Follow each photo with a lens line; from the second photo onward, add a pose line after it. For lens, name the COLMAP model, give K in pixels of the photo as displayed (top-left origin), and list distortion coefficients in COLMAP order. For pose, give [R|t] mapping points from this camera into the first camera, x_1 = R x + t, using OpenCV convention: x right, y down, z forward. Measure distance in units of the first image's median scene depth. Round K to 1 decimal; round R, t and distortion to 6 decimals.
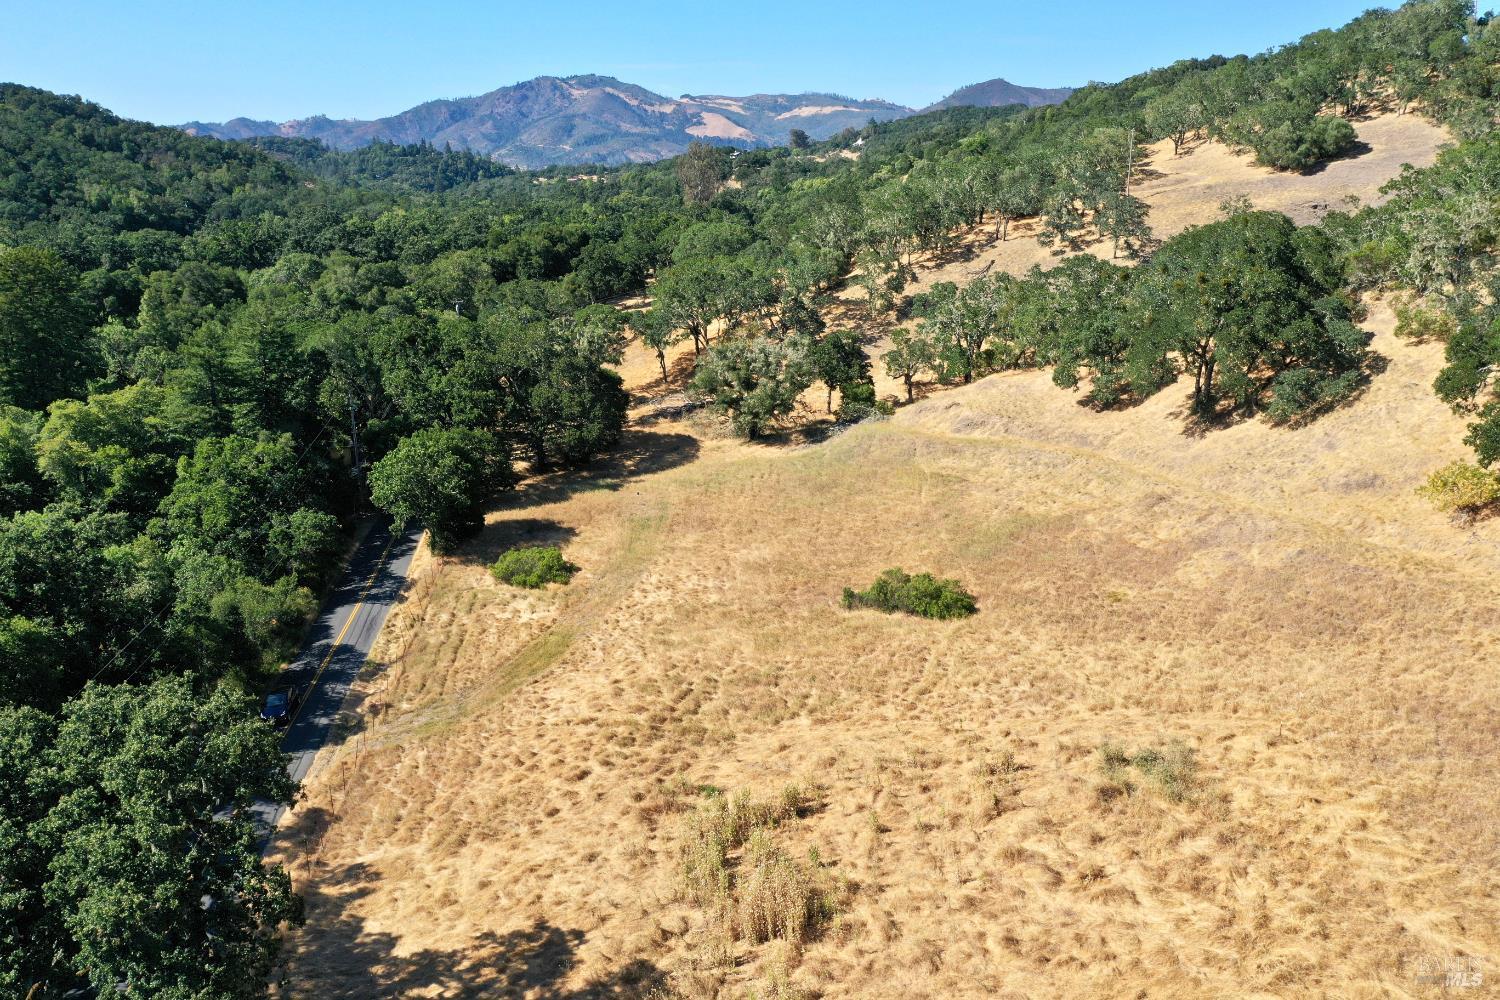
lens RADIAL K [[1186.2, 0, 748.6], [0, 1186.2, 489.1], [0, 0, 1]] dist [-0.002517, -0.004715]
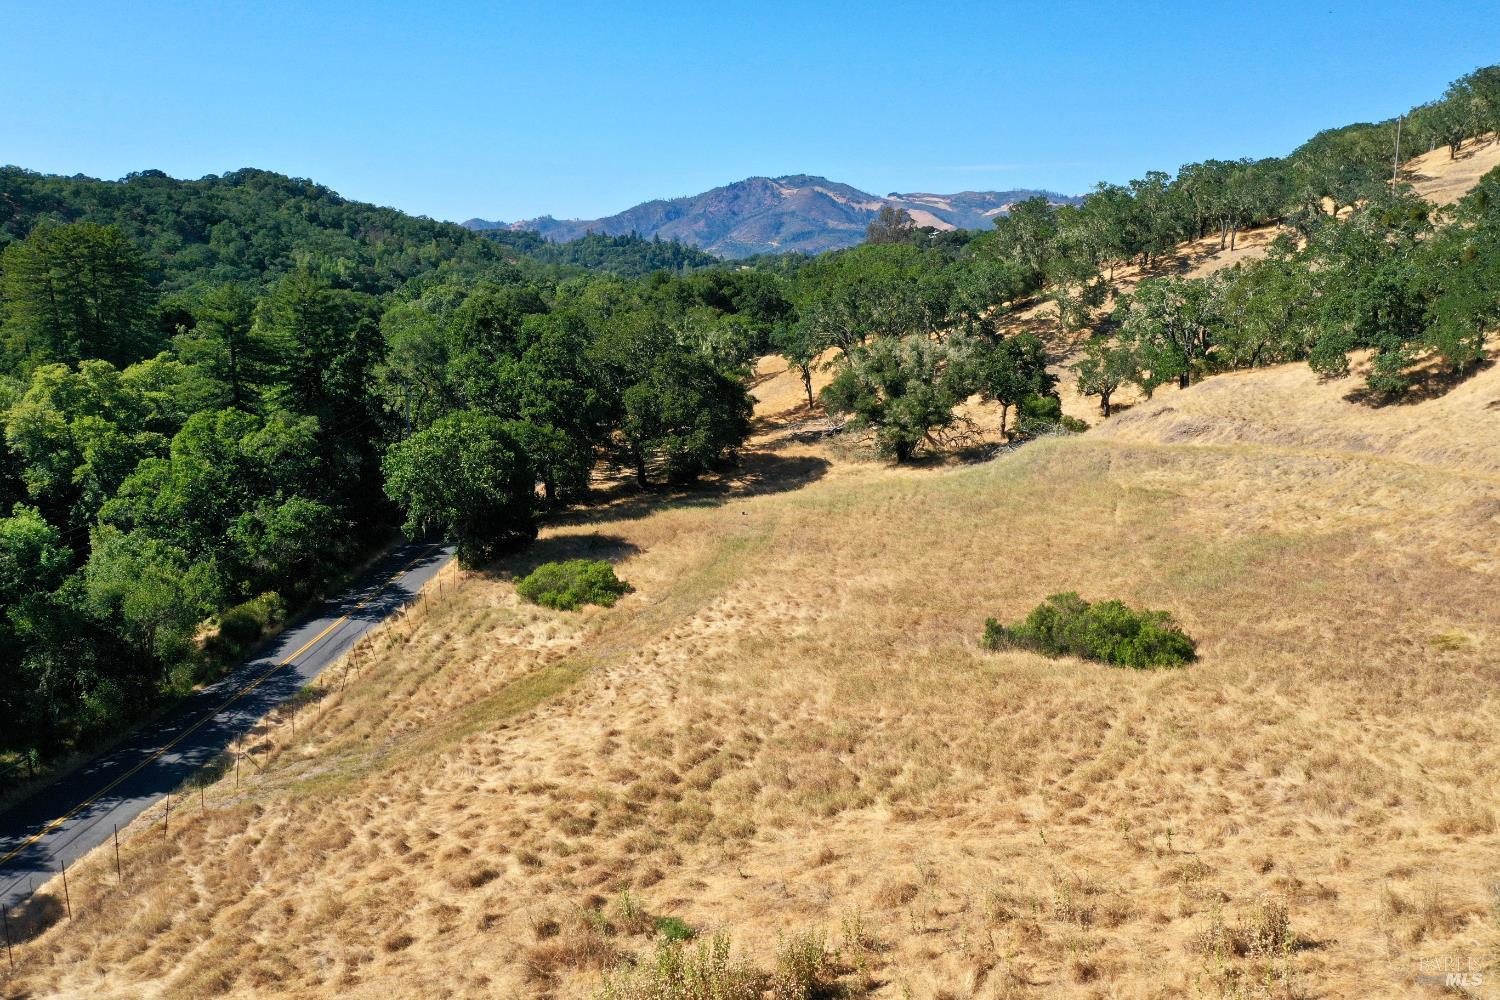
lens RADIAL K [[1186.2, 0, 747.8], [0, 1186.2, 493.0], [0, 0, 1]] dist [-0.002517, -0.004715]
pose [[0.985618, 0.029777, -0.166342, 0.050503], [-0.042202, 0.996535, -0.071672, 0.058627], [0.163632, 0.077661, 0.983460, 0.285637]]
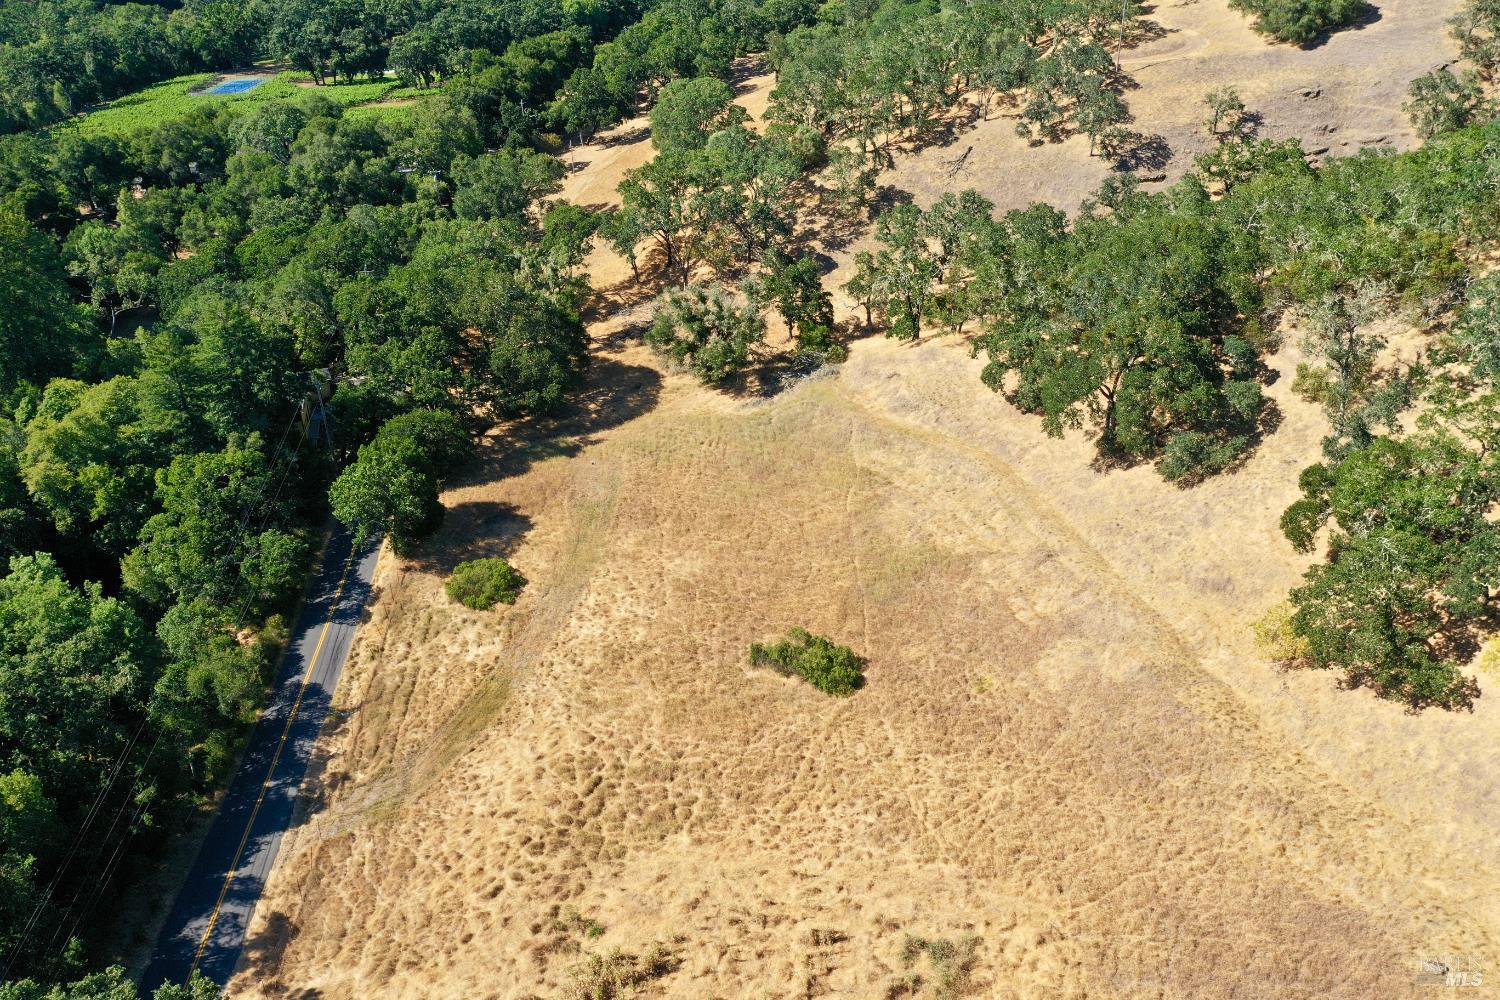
lens RADIAL K [[1186.2, 0, 750.6], [0, 1186.2, 490.2], [0, 0, 1]] dist [-0.002517, -0.004715]
pose [[0.999558, 0.000039, -0.029732, 0.099412], [0.007121, 0.970585, 0.240652, -0.285224], [0.028867, -0.240757, 0.970156, -0.036736]]
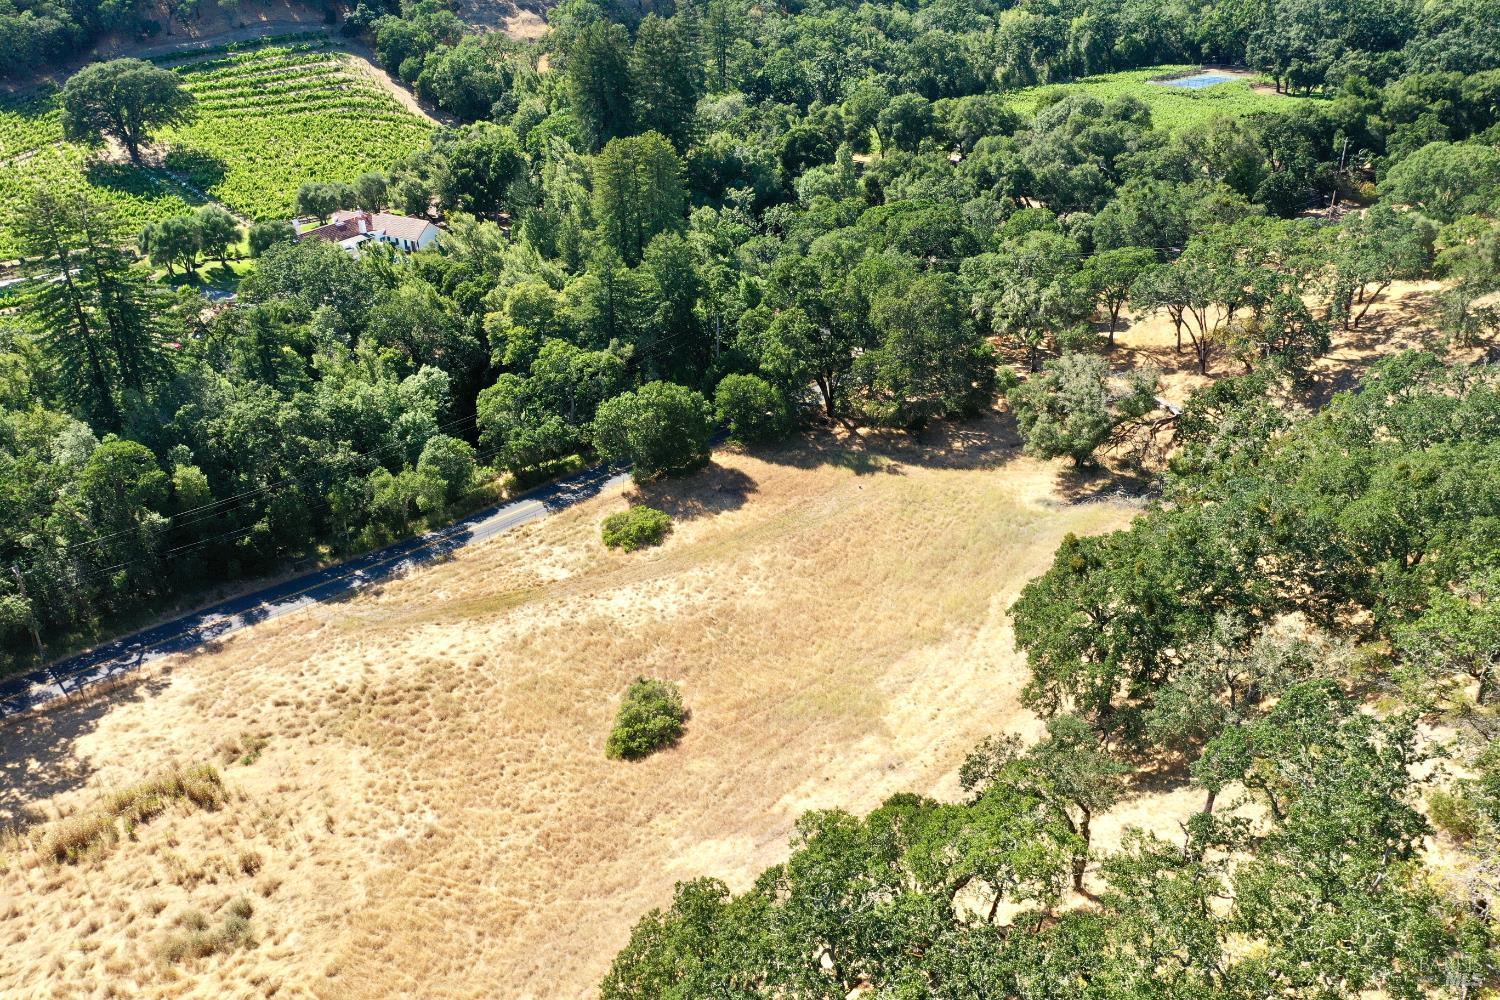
lens RADIAL K [[1186.2, 0, 748.8], [0, 1186.2, 499.7], [0, 0, 1]] dist [-0.002517, -0.004715]
pose [[0.564423, 0.386689, -0.729313, 0.763338], [-0.194894, 0.920943, 0.337462, -0.395553], [0.802149, -0.048333, 0.595165, 0.389413]]
